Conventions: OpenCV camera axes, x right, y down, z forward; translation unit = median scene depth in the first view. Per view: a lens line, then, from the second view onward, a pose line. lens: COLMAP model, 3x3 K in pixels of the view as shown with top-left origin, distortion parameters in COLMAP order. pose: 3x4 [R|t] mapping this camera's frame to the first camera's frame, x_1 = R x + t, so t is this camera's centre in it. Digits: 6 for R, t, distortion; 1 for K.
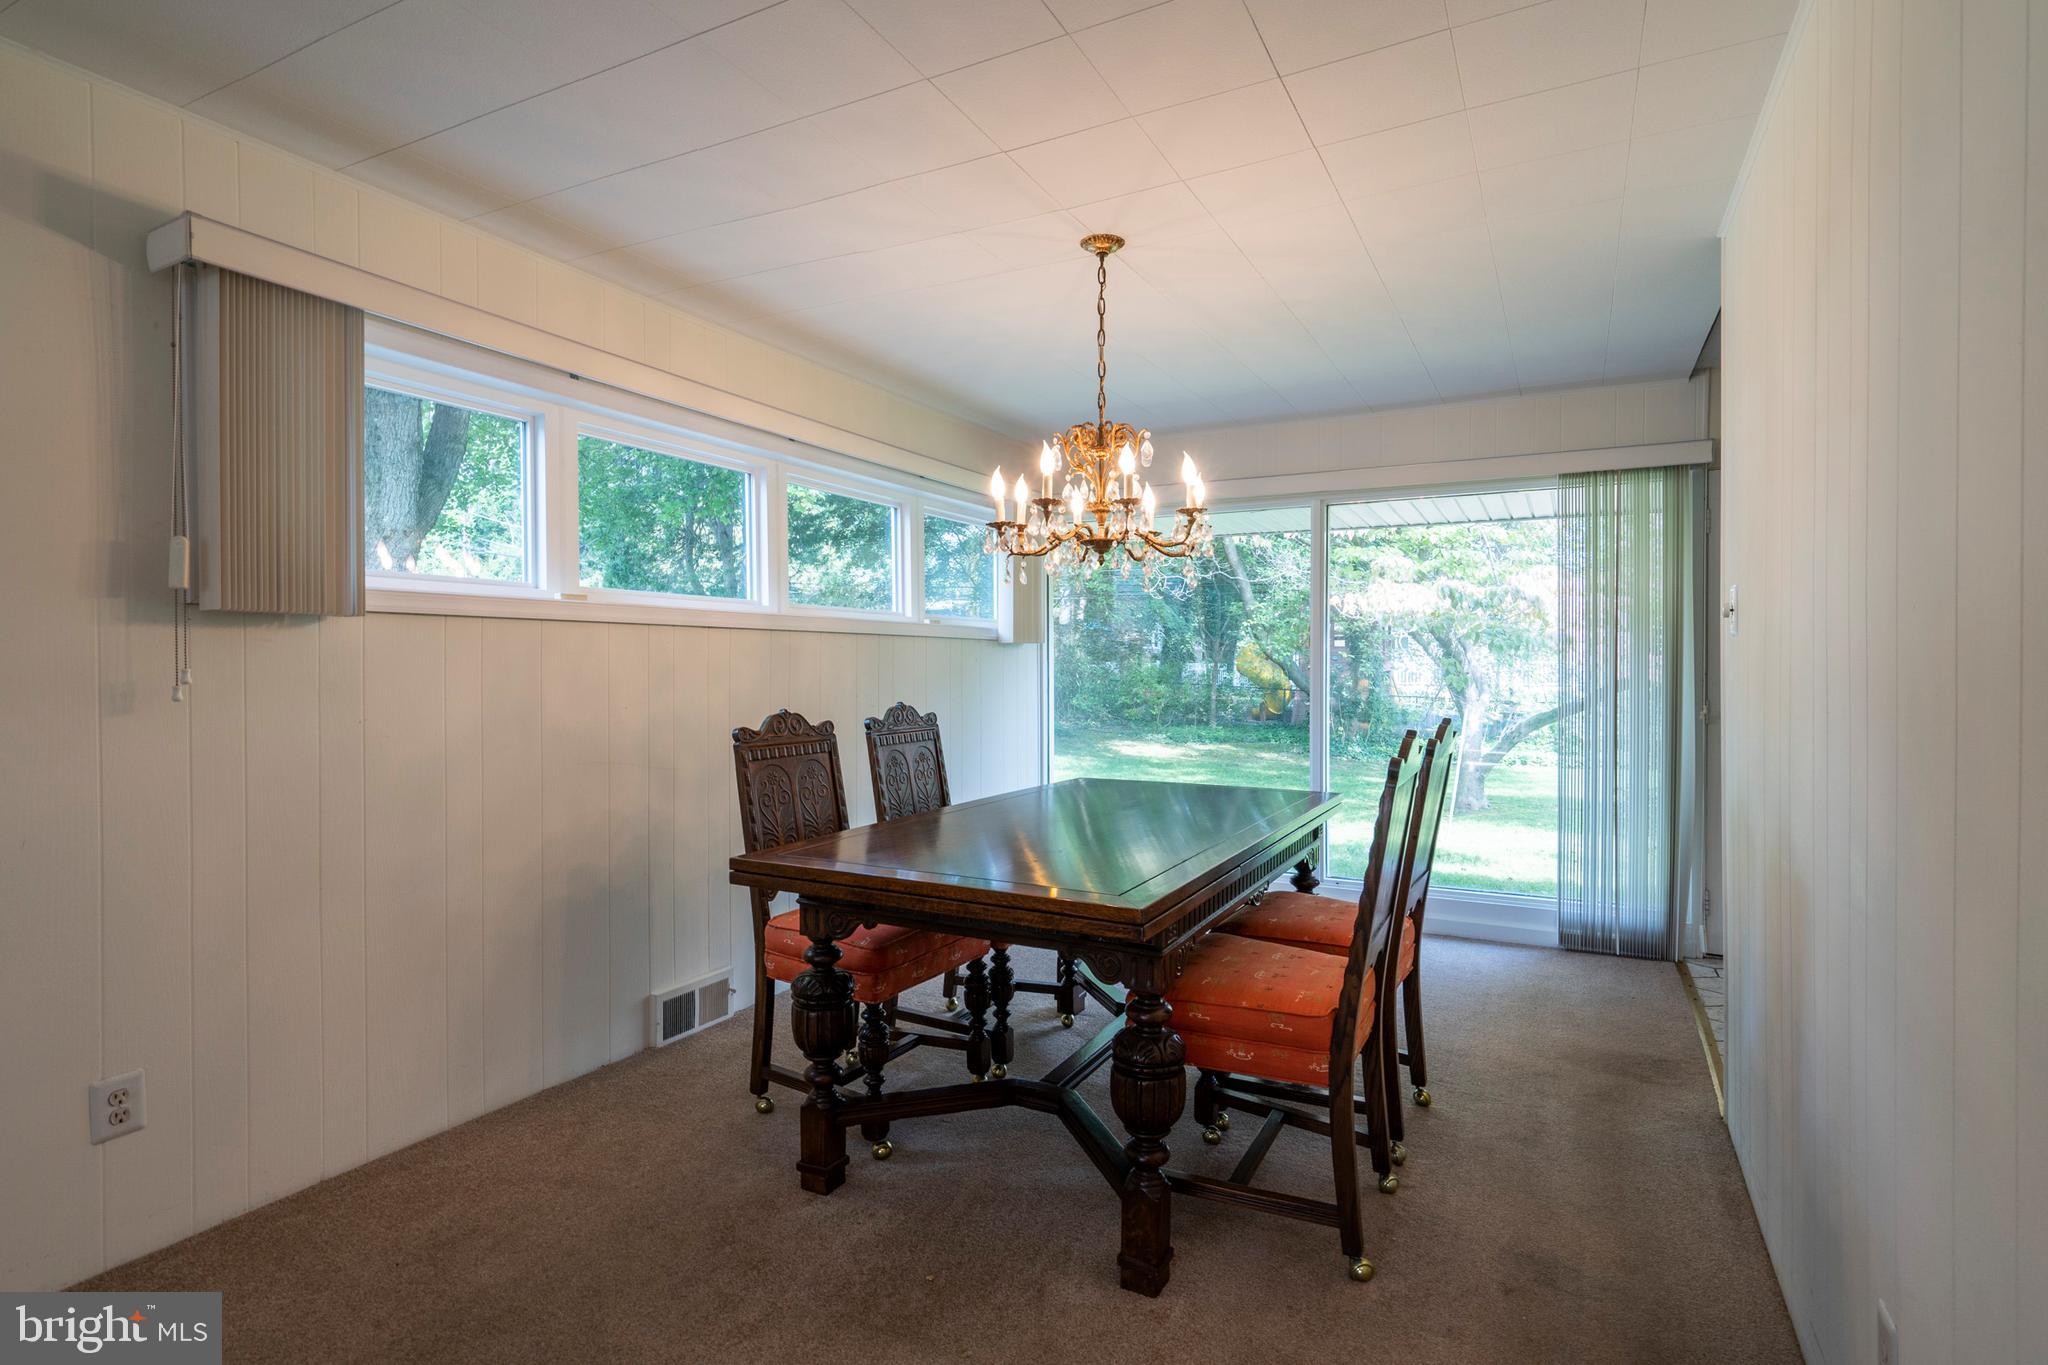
lens RADIAL K [[1021.7, 0, 1024.0], [0, 1021.7, 682.5], [0, 0, 1]] dist [-0.002324, -0.000066]
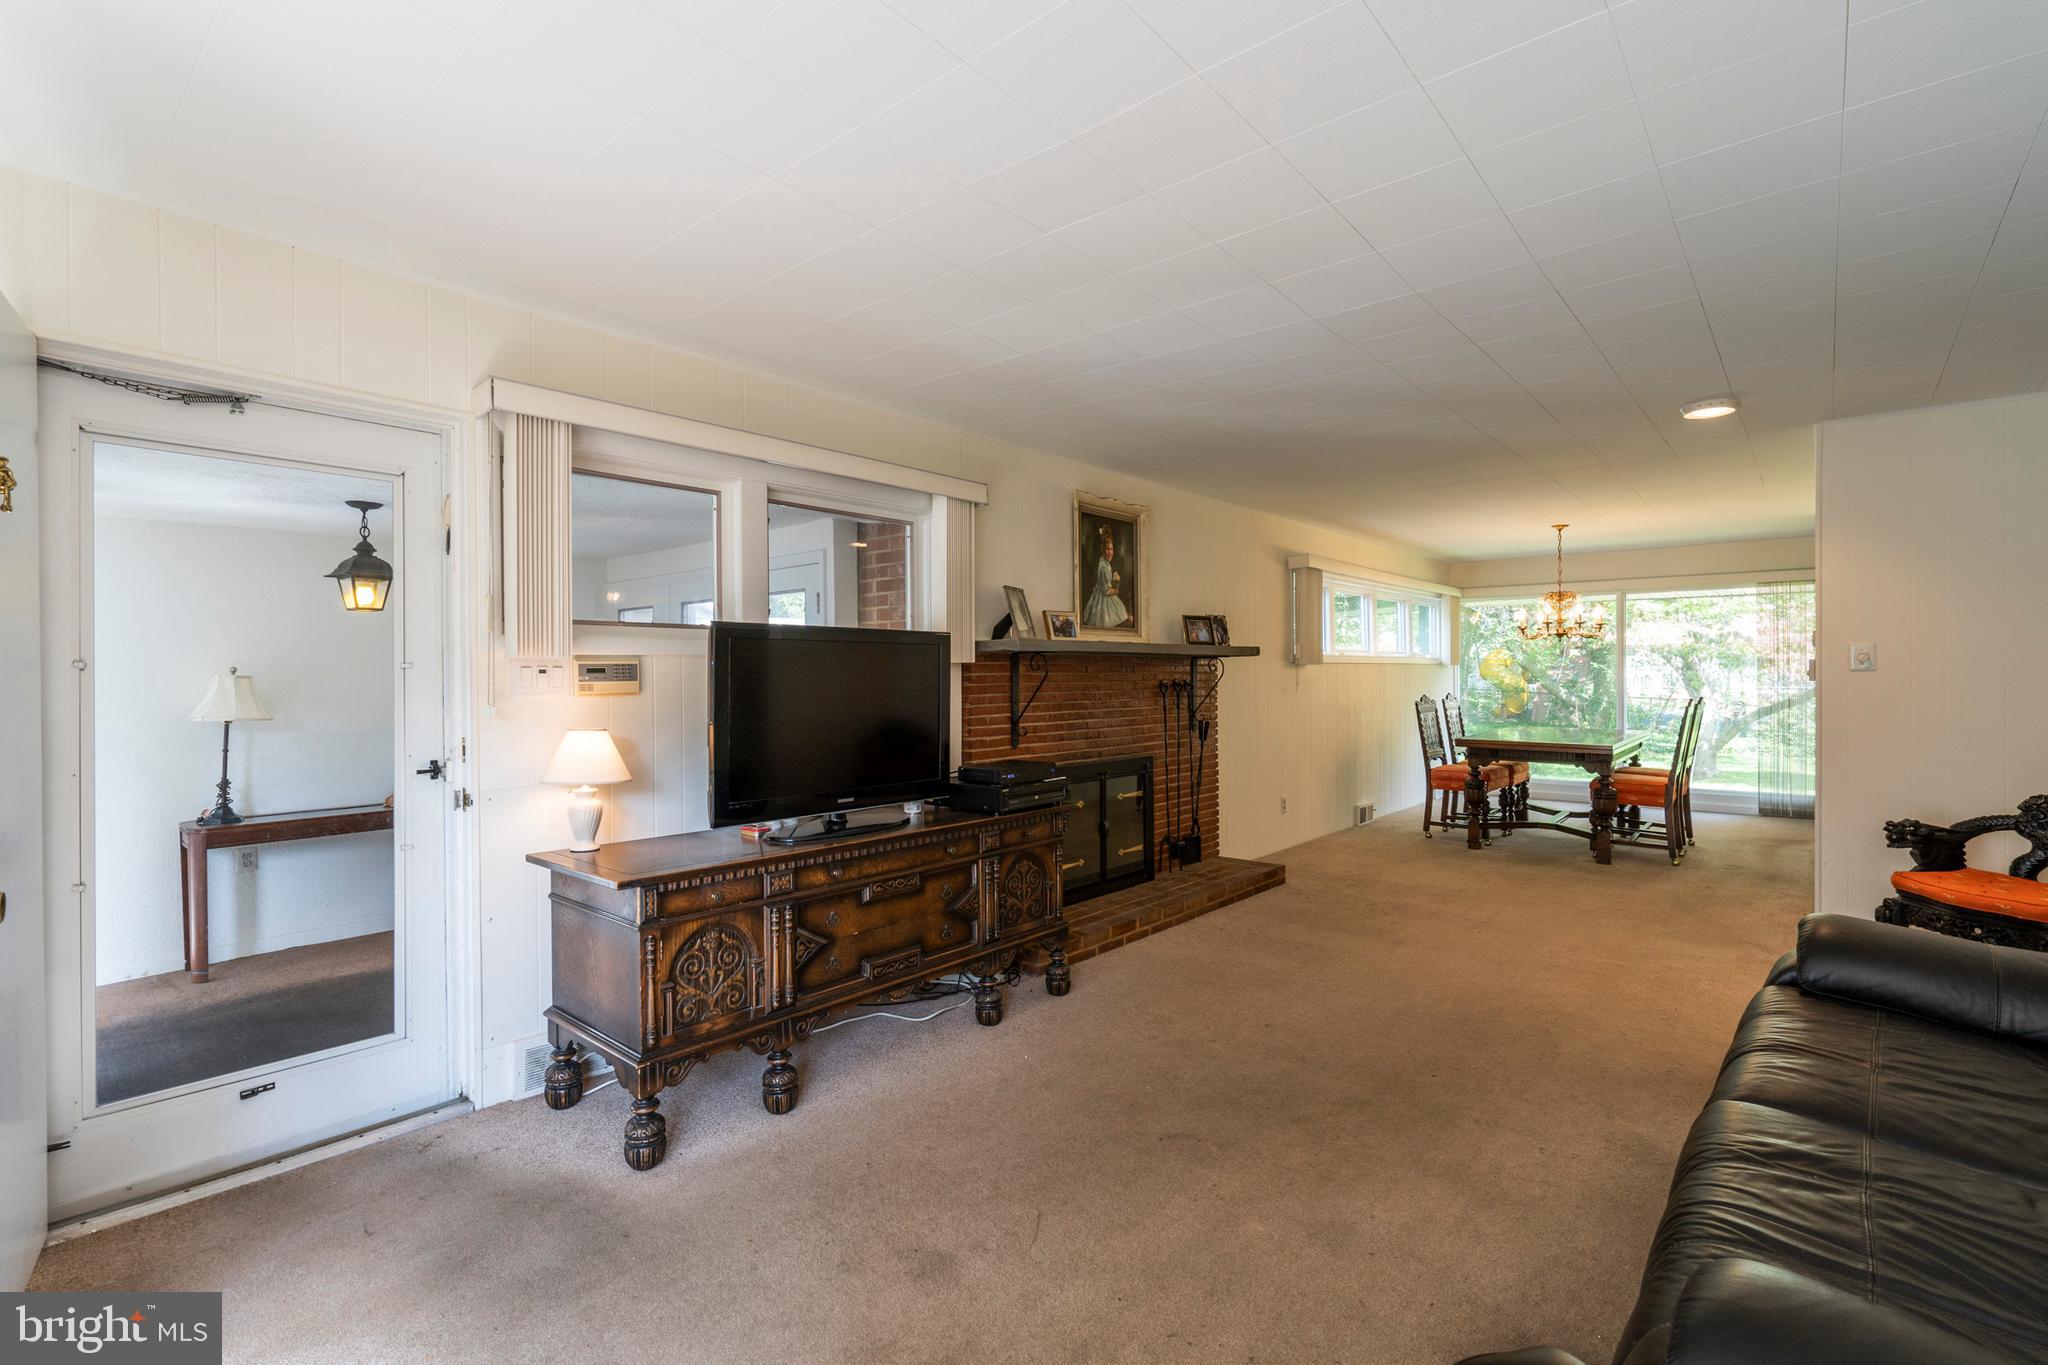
lens RADIAL K [[937.7, 0, 1024.0], [0, 937.7, 682.5], [0, 0, 1]] dist [0.001160, 0.000259]
pose [[0.977813, -0.003994, -0.209443, -0.454894], [0.002643, 0.999974, -0.006729, 0.004571], [0.209464, 0.006026, 0.977798, -1.002930]]
